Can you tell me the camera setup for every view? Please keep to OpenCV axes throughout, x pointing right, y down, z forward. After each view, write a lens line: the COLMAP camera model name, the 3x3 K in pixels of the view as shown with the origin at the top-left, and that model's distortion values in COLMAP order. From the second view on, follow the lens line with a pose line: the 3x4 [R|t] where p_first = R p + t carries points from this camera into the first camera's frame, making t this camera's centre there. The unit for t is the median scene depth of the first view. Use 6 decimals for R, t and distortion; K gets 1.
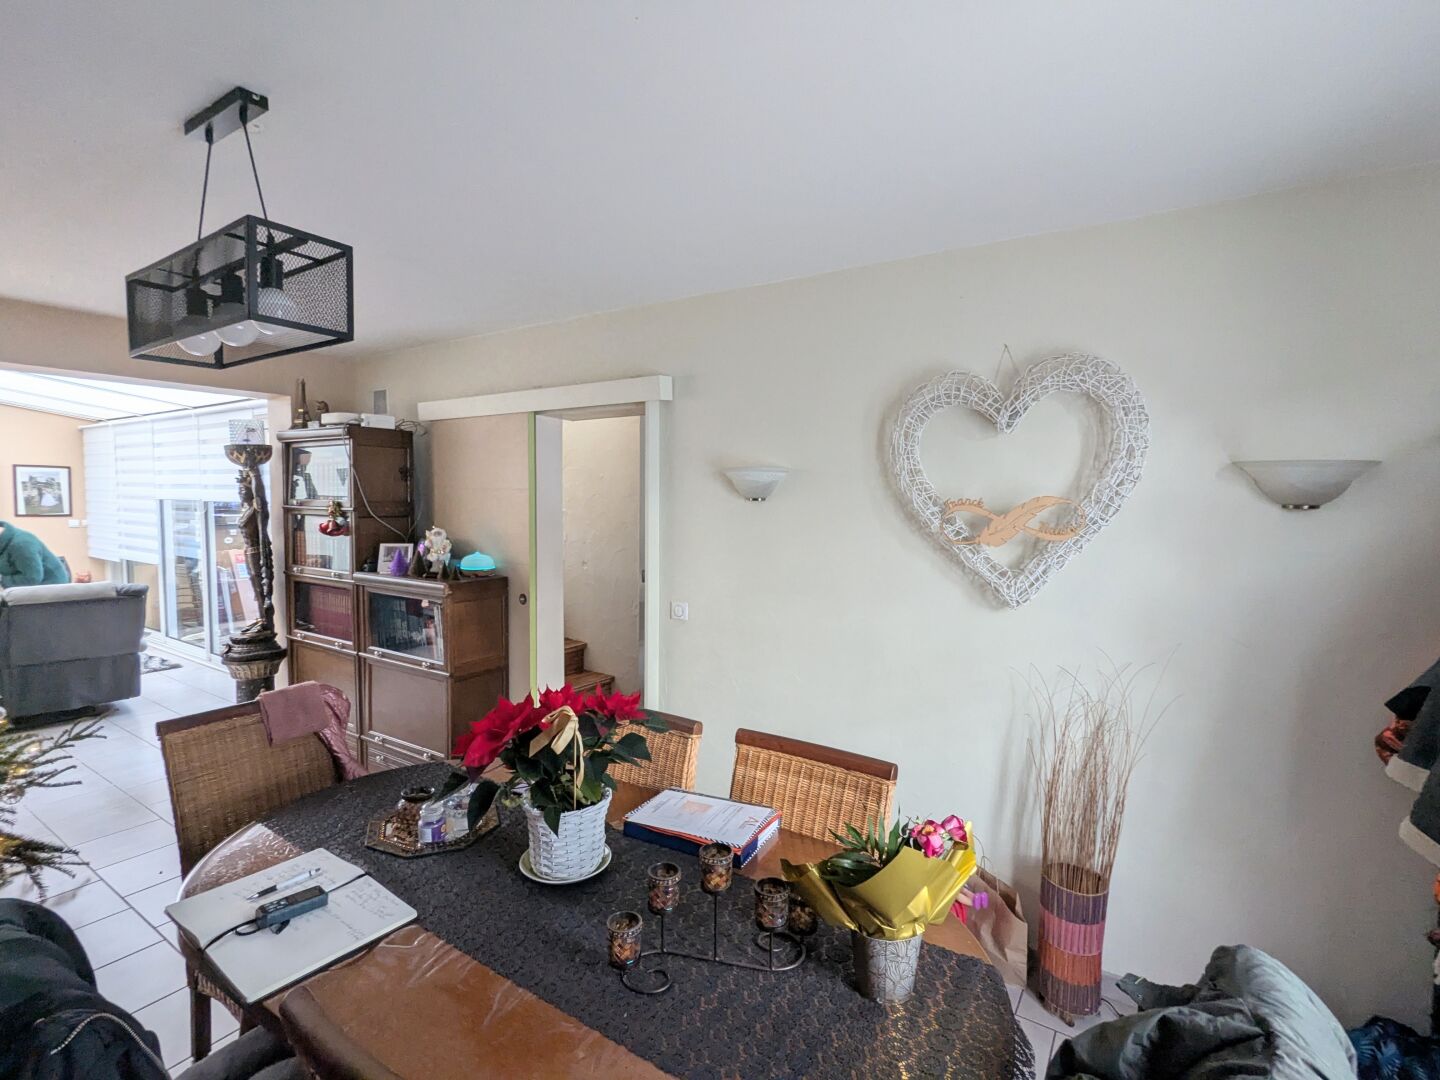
lens RADIAL K [[684.4, 0, 718.2], [0, 684.4, 539.0], [0, 0, 1]] dist [0.000113, -0.000205]
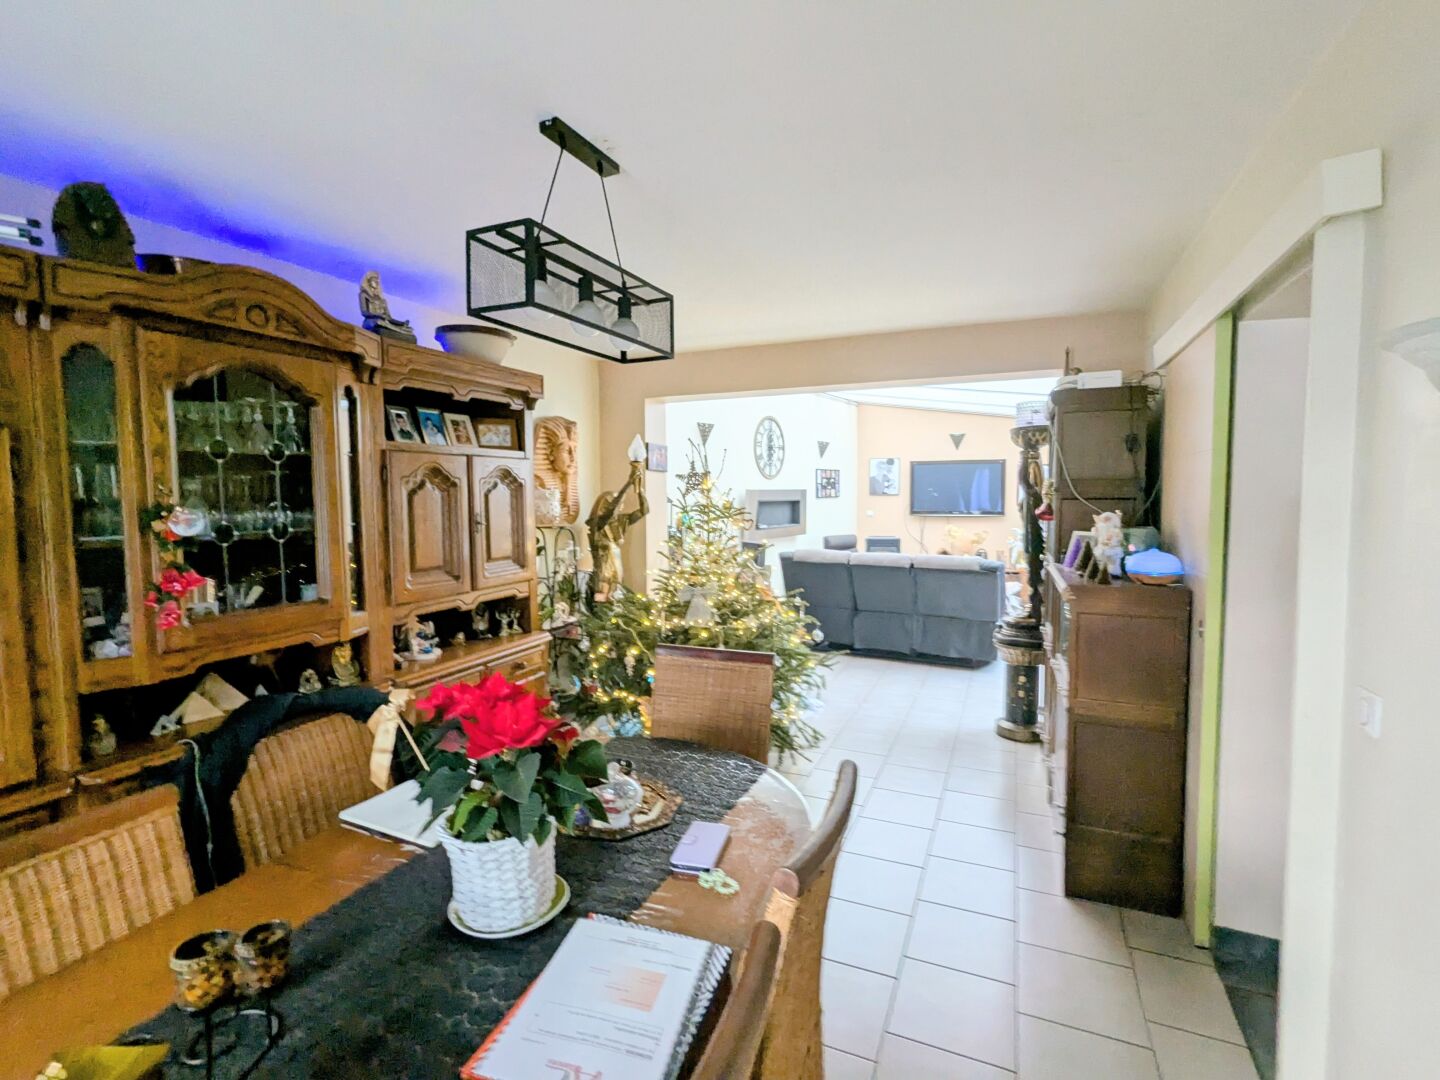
lens RADIAL K [[684.4, 0, 716.5], [0, 684.4, 538.2], [0, 0, 1]] dist [0.000113, -0.000205]
pose [[0.160164, 0.053595, -0.985634, 0.216511], [-0.054300, 0.997491, 0.045416, 0.000839], [0.985596, 0.046246, 0.162673, 0.412995]]
